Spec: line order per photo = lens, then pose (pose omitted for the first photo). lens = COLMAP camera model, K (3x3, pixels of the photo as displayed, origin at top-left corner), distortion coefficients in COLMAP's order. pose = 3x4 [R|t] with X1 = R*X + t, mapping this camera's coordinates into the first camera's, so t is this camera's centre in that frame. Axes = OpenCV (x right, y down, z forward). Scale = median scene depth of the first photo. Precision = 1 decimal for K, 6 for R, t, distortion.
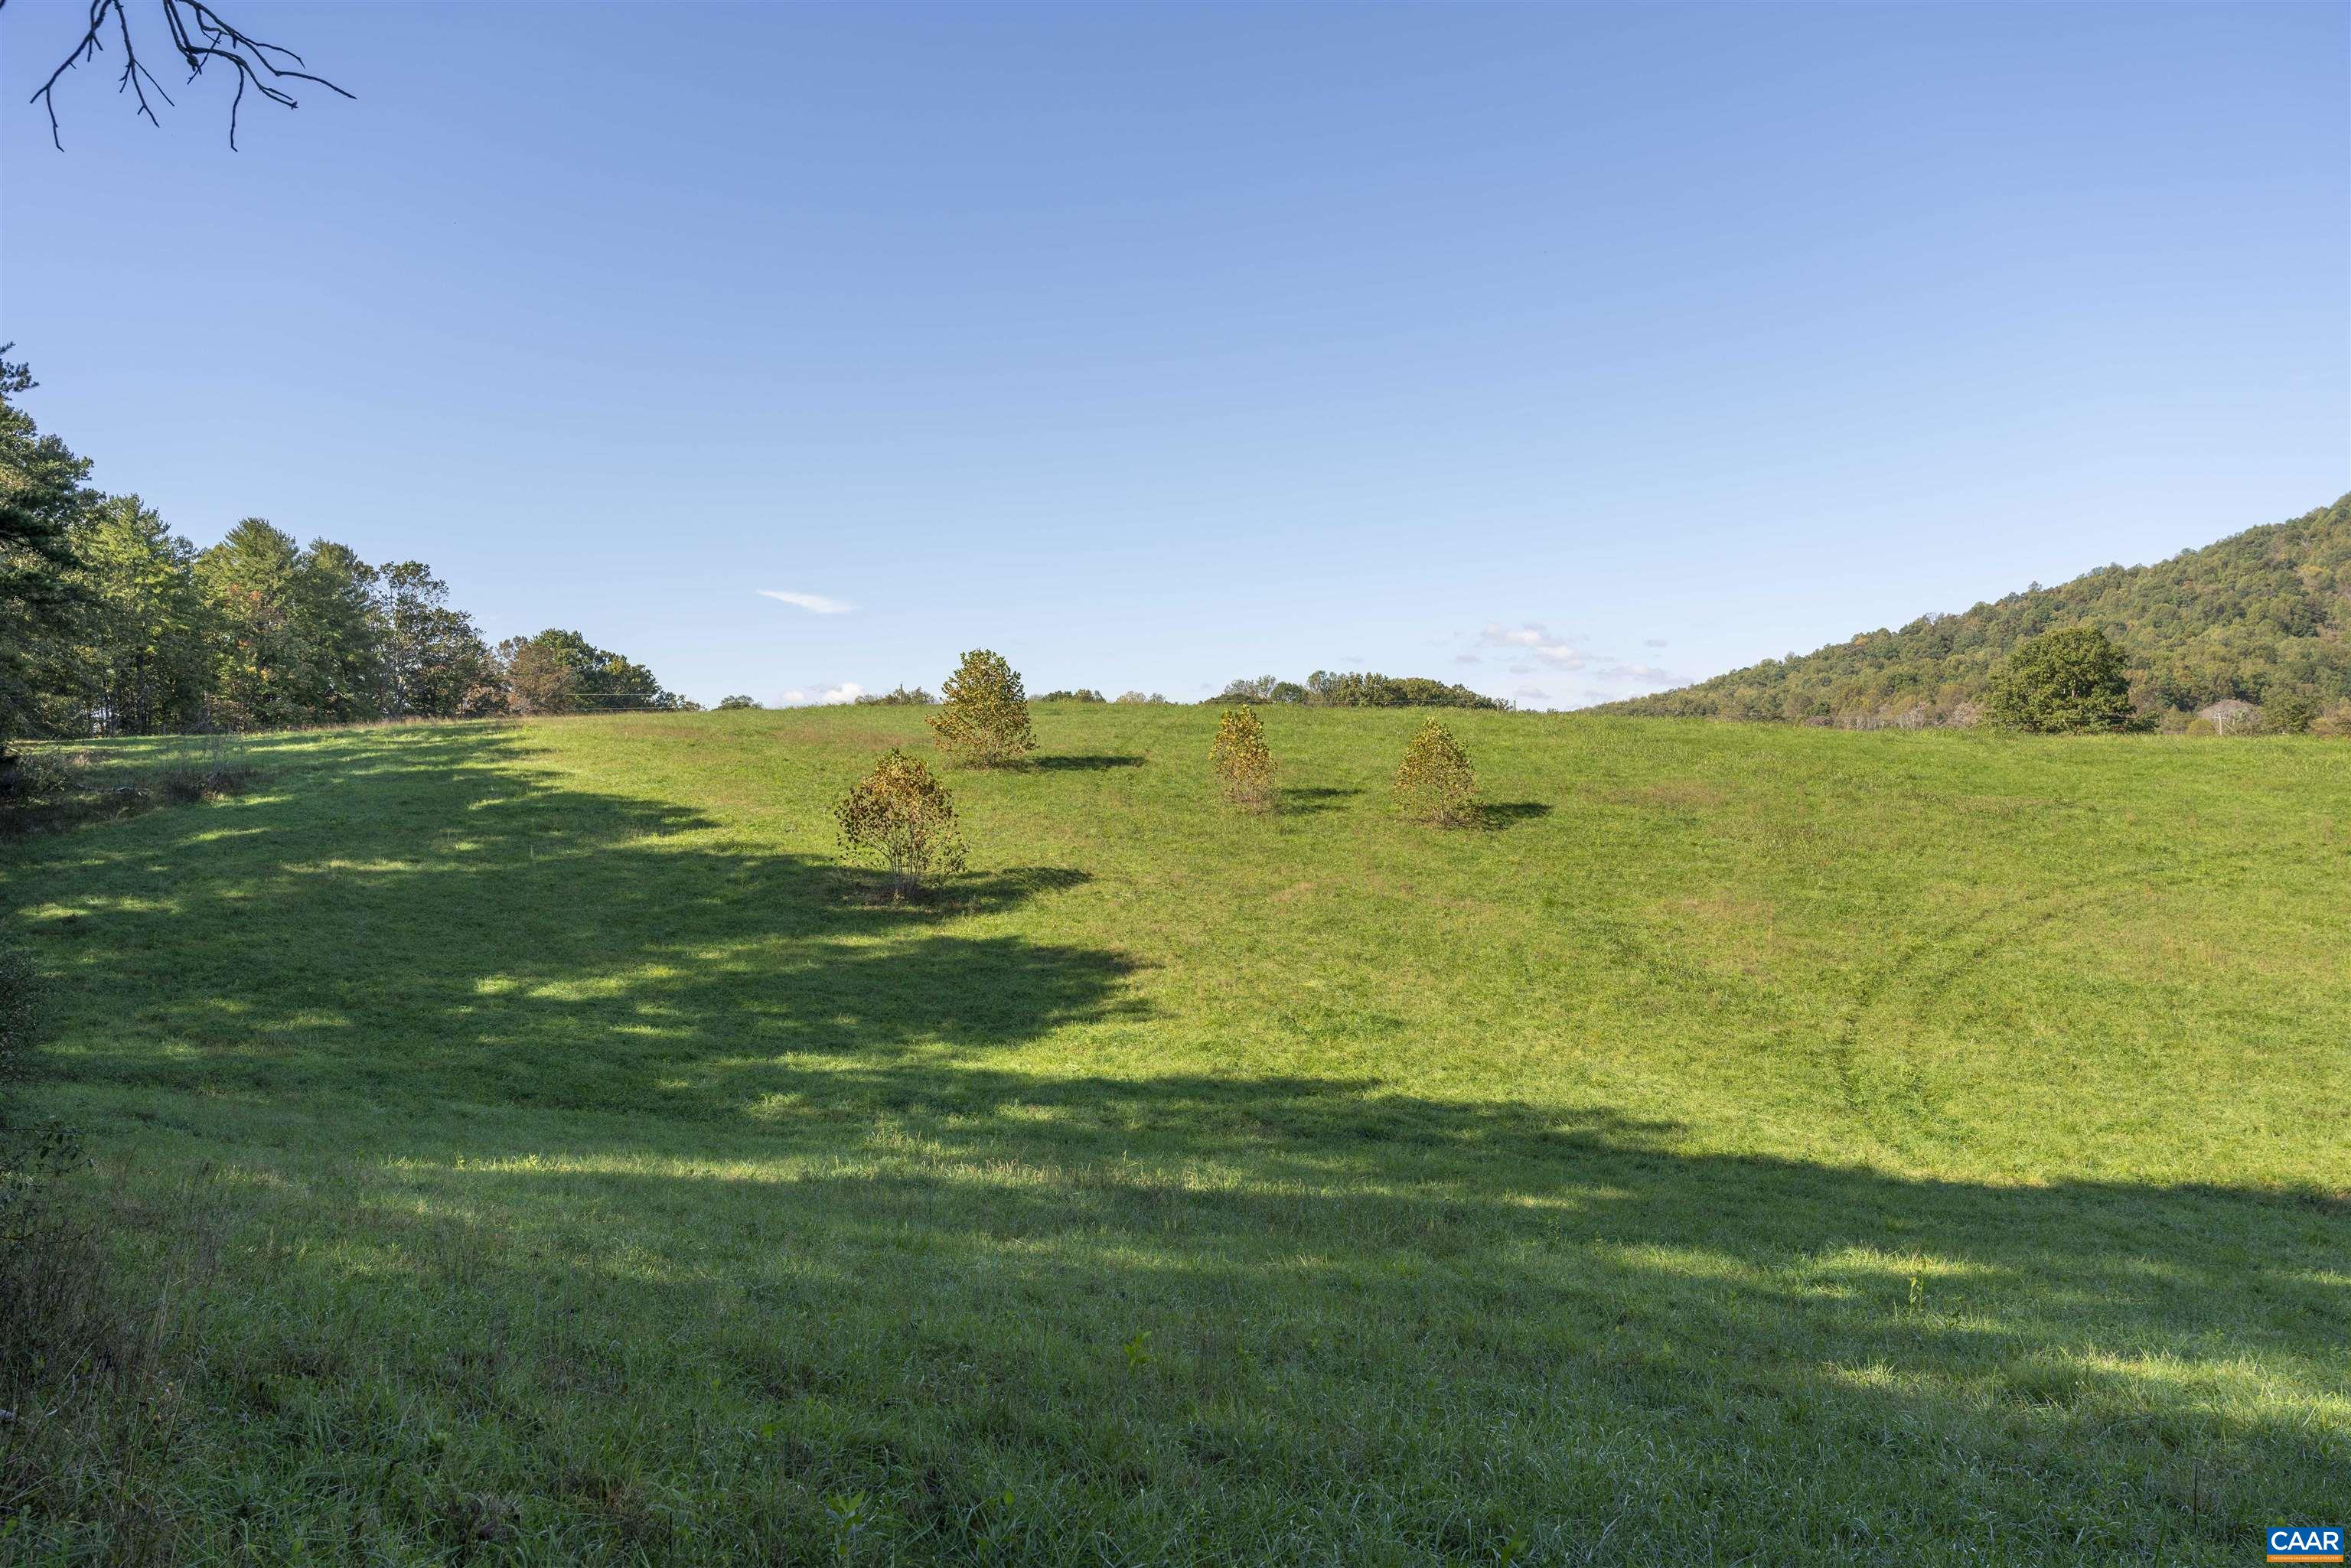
lens RADIAL K [[1877.0, 0, 1169.3], [0, 1877.0, 785.6], [0, 0, 1]] dist [0.000152, 0.007532]
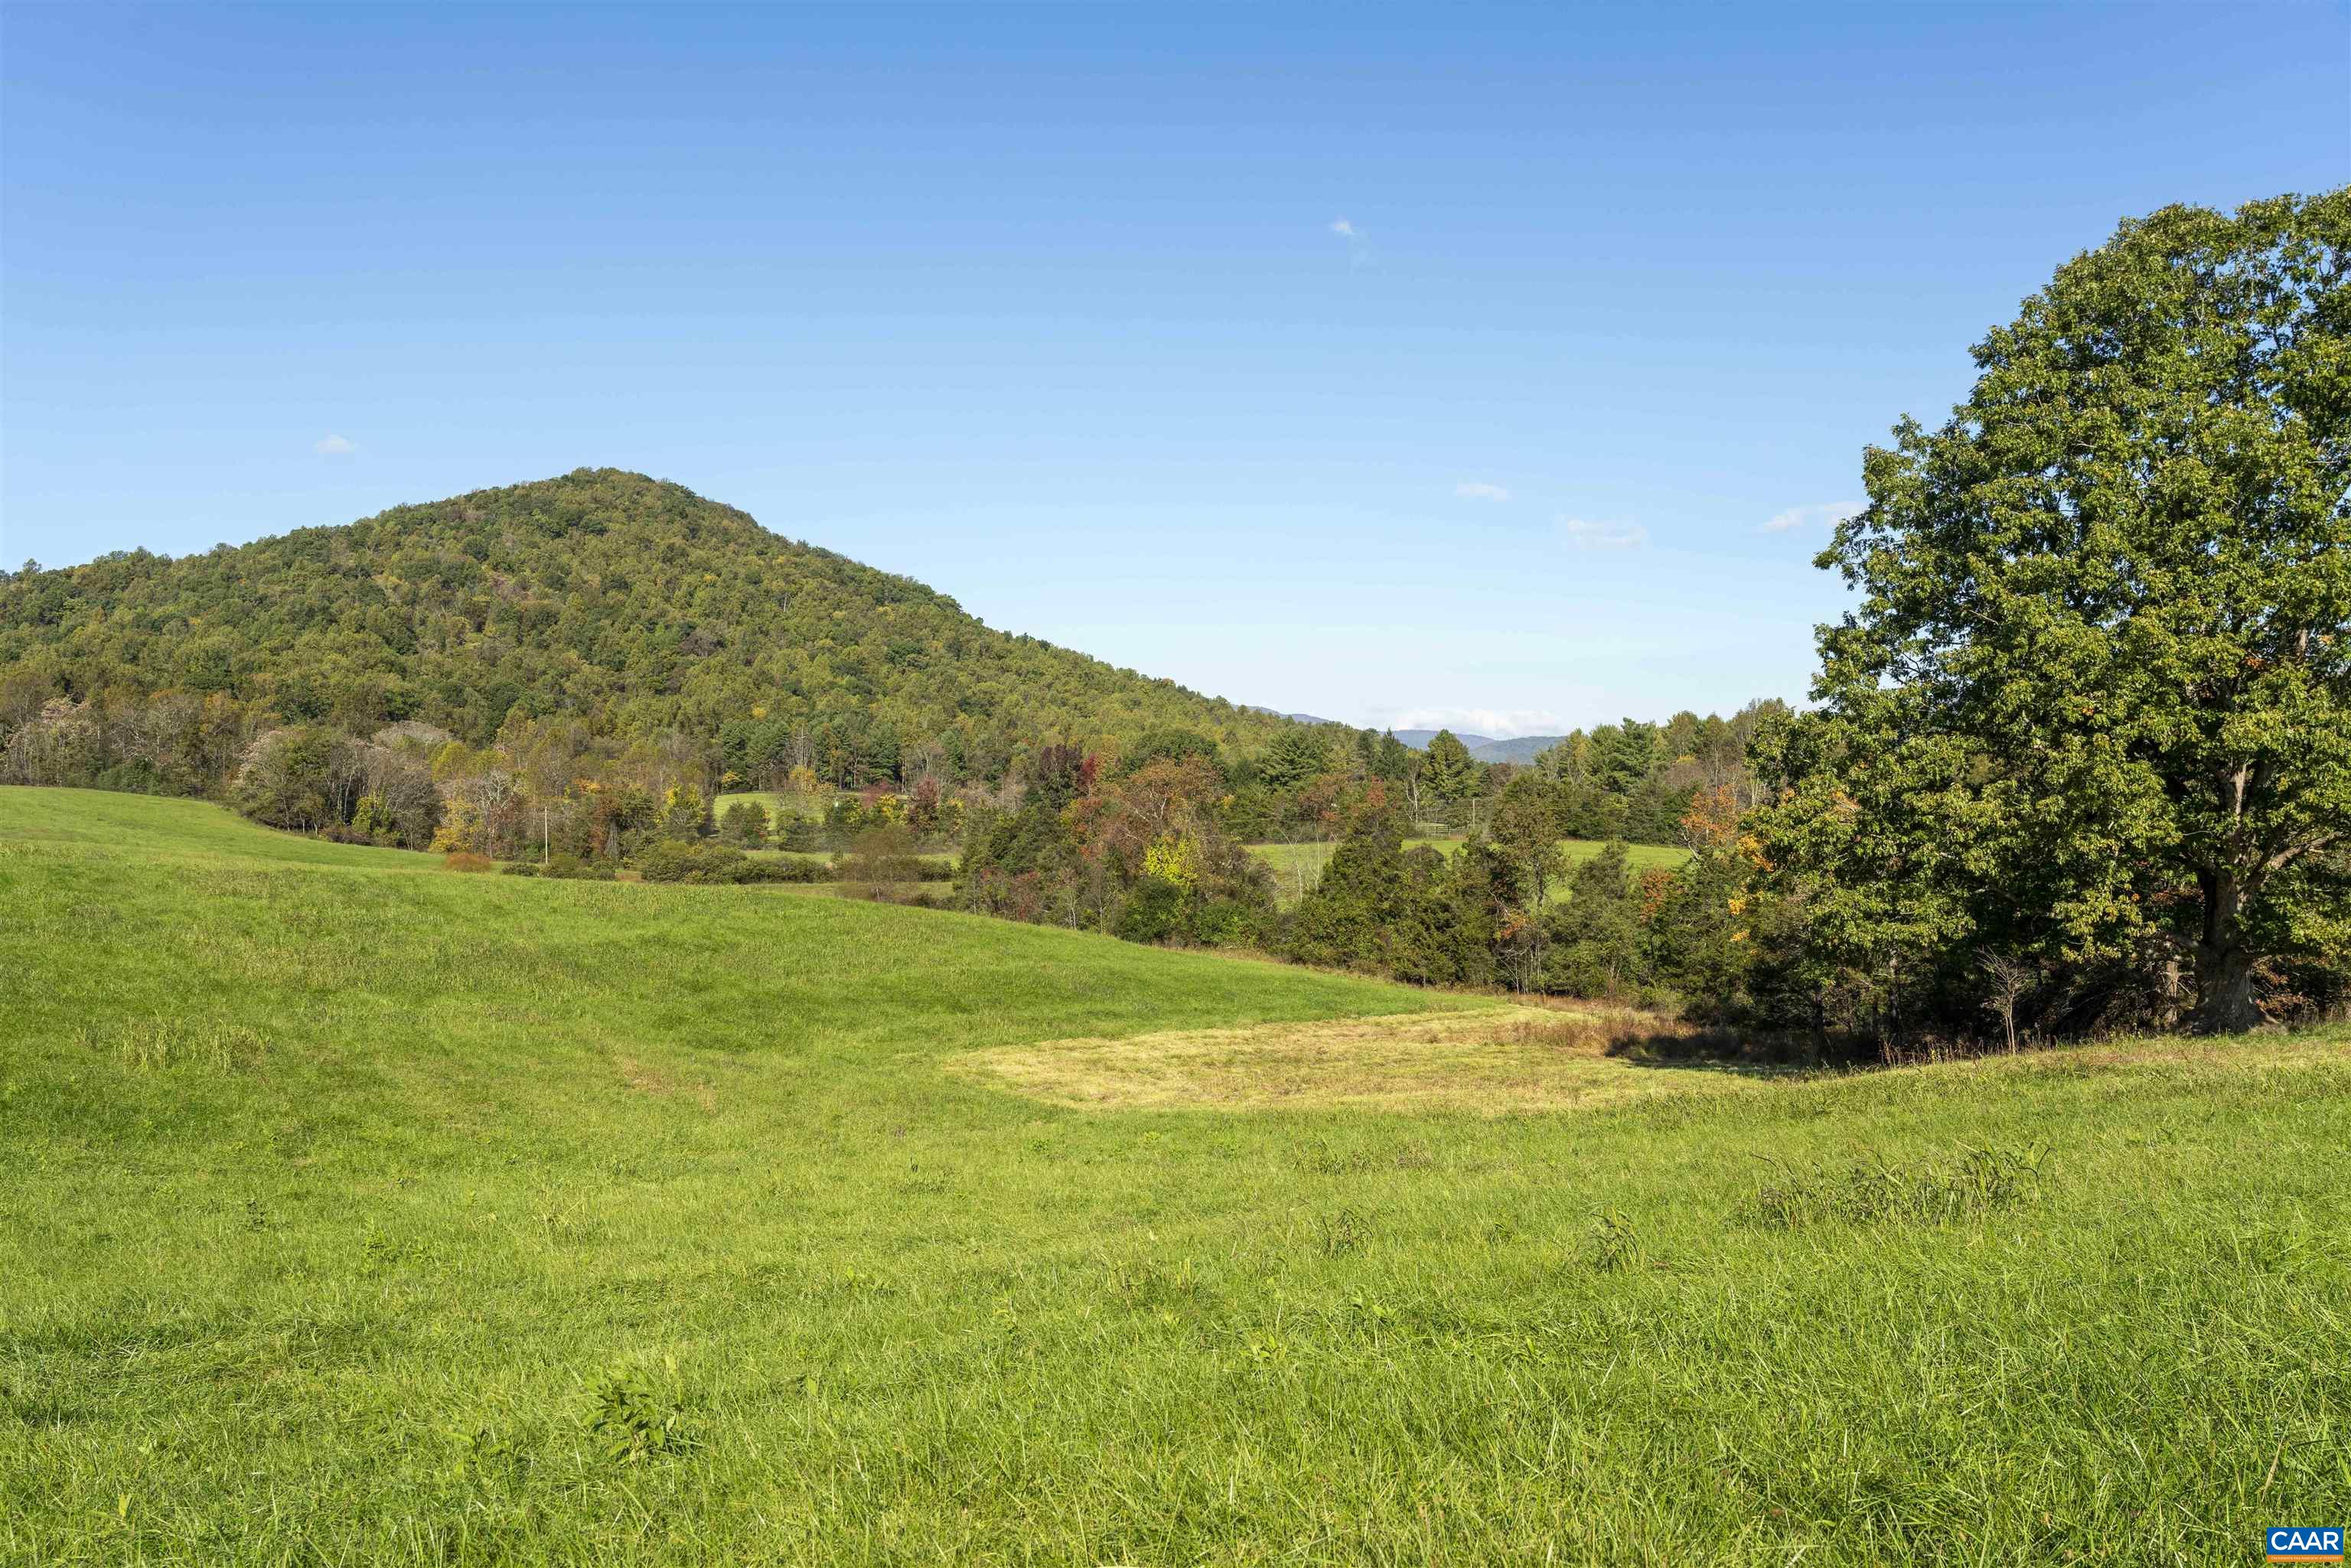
lens RADIAL K [[1976.0, 0, 1176.6], [0, 1976.0, 791.8], [0, 0, 1]] dist [0.018630, 0.003699]
pose [[0.546172, 0.029541, 0.837152, 0.043192], [-0.016301, 0.999564, -0.024637, -0.001778], [-0.837514, -0.000191, 0.546416, 0.181115]]
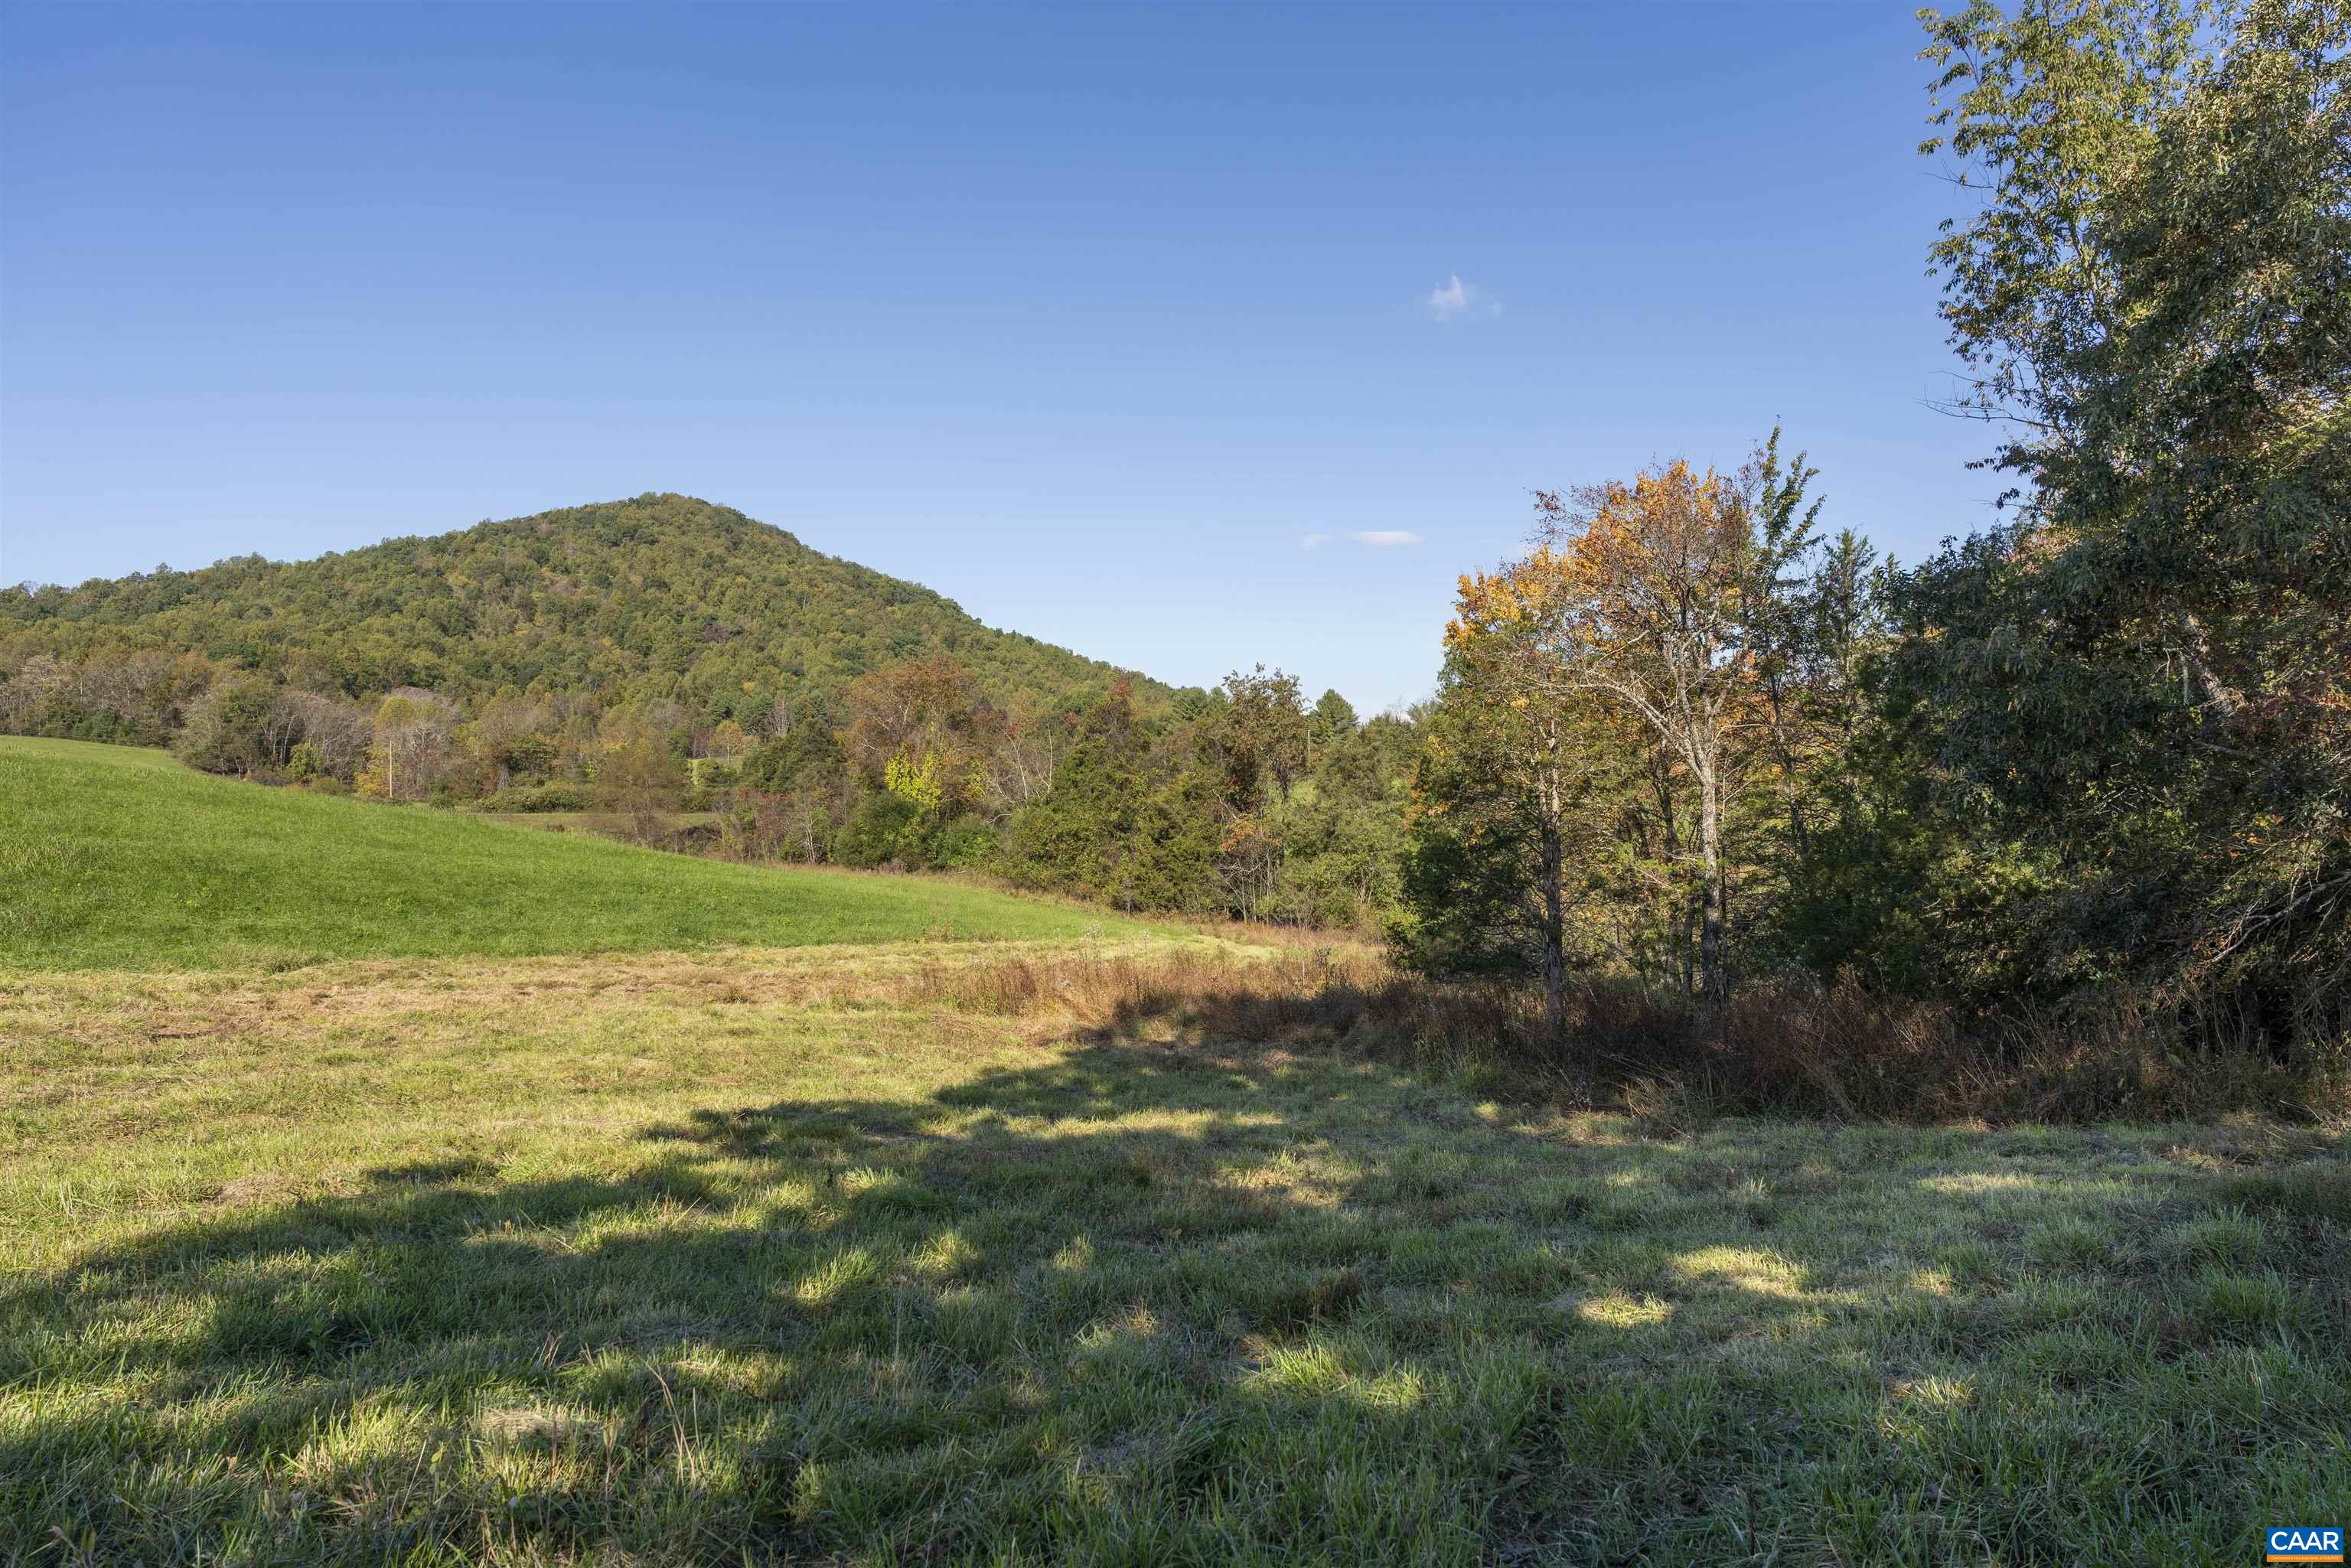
lens RADIAL K [[1602.0, 0, 1178.6], [0, 1602.0, 778.6], [0, 0, 1]] dist [-0.000953, 0.003633]
pose [[0.541168, 0.028846, 0.840420, 0.089491], [-0.019428, 0.999574, -0.021799, 0.002017], [-0.840690, -0.004531, 0.541498, 0.191356]]
